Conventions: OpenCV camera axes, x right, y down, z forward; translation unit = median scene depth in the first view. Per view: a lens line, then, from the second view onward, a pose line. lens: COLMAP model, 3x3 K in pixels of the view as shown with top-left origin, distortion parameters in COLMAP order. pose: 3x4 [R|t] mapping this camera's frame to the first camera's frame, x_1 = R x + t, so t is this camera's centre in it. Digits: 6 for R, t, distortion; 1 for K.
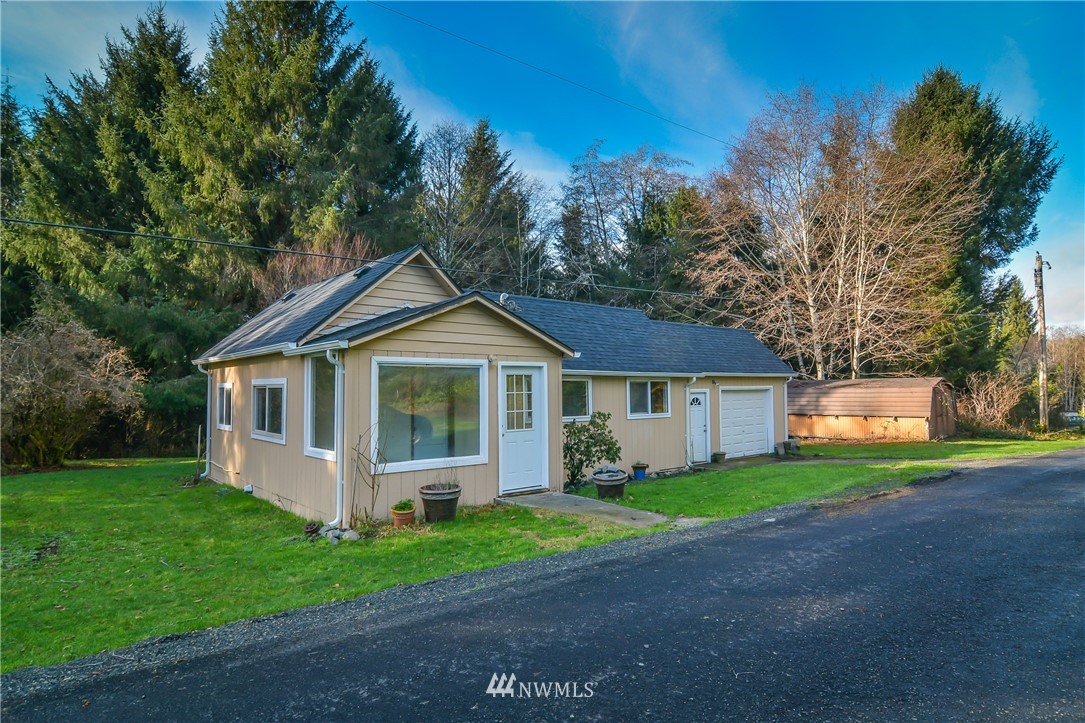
lens RADIAL K [[643.5, 0, 542.5], [0, 643.5, 361.5], [0, 0, 1]] dist [-0.004506, -0.002608]
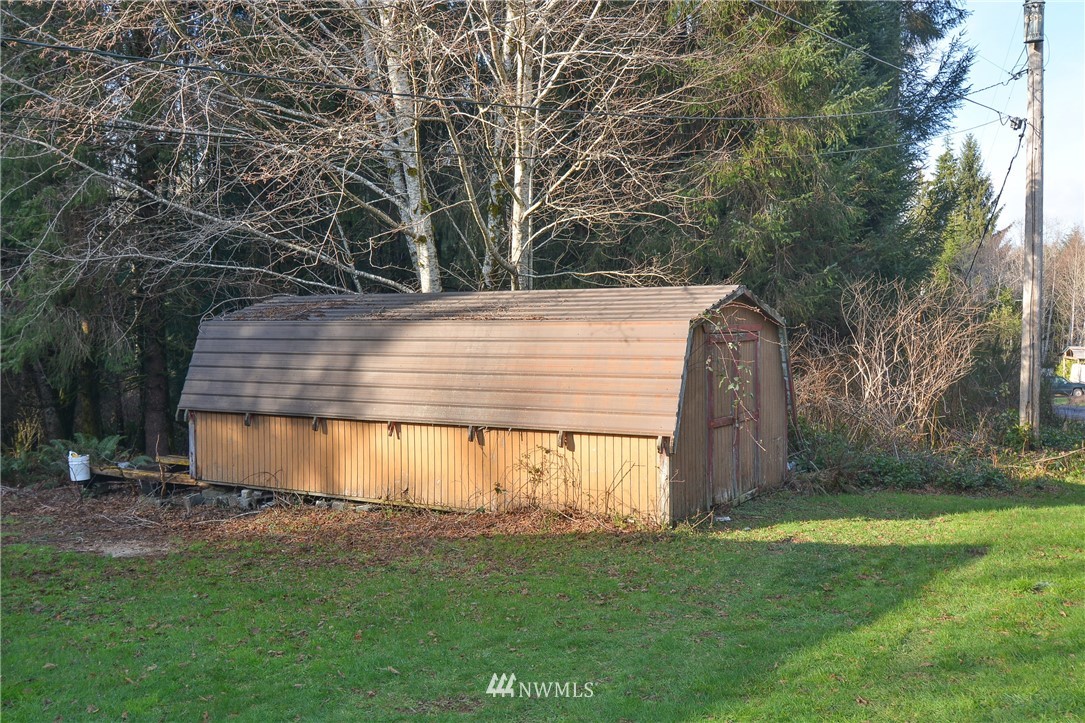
lens RADIAL K [[1130.8, 0, 542.5], [0, 1130.8, 361.5], [0, 0, 1]] dist [-0.006885, 0.002275]
pose [[0.960995, -0.004733, 0.276524, 0.412712], [-0.015878, 0.997260, 0.072251, 0.024343], [-0.276108, -0.073823, 0.958287, 0.564112]]
